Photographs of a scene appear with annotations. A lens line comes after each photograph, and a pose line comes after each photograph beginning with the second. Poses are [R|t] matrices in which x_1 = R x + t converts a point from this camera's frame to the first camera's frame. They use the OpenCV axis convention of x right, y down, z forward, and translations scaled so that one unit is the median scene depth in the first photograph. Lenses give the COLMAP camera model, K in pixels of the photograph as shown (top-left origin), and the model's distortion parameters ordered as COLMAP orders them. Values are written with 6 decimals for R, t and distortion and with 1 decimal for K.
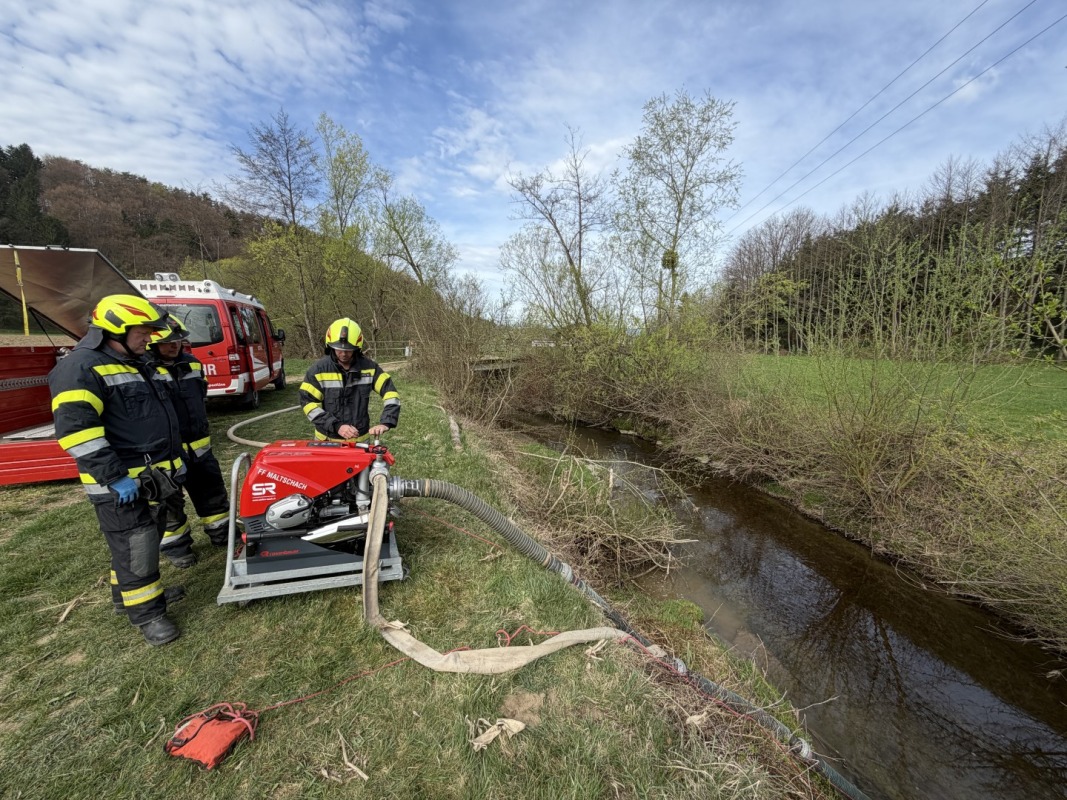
lens RADIAL K [[429.0, 0, 534.5], [0, 429.0, 399.8], [0, 0, 1]] dist [0.004435, -0.000737]
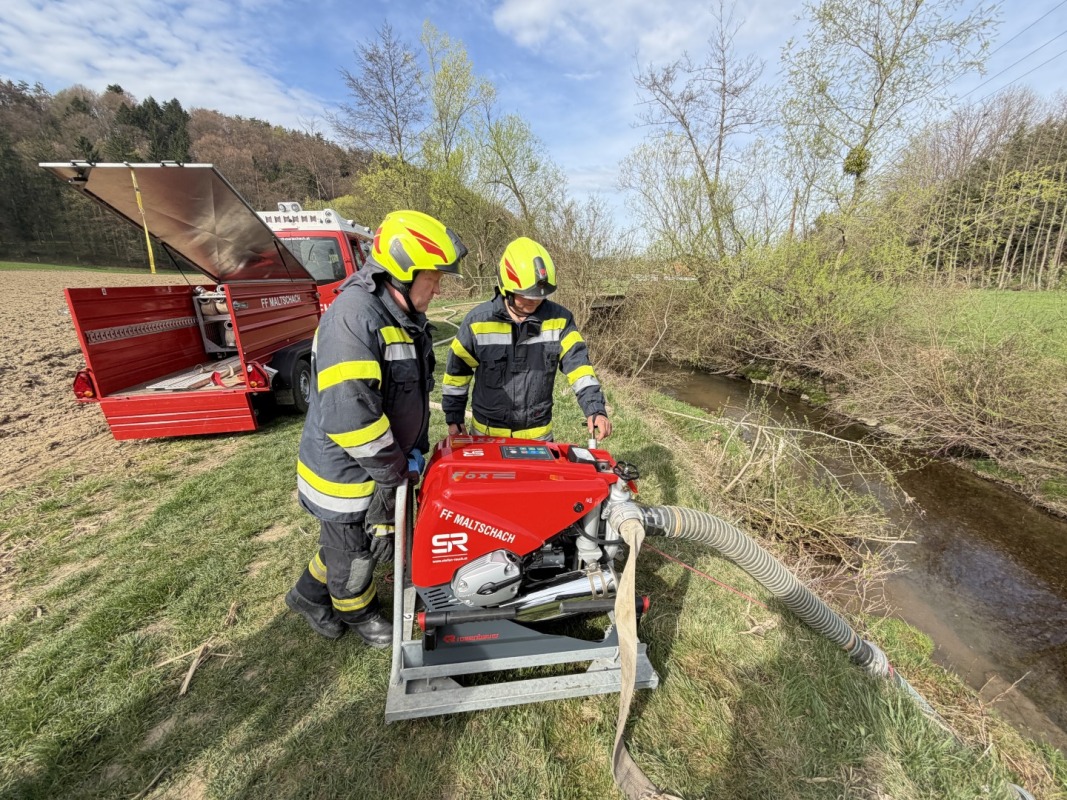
lens RADIAL K [[429.0, 0, 533.0], [0, 429.0, 399.7], [0, 0, 1]] dist [0.004435, -0.000737]
pose [[0.977141, 0.047581, -0.207198, -0.065232], [-0.017126, 0.989082, 0.146371, -0.010118], [0.211900, -0.139476, 0.967287, 0.079075]]
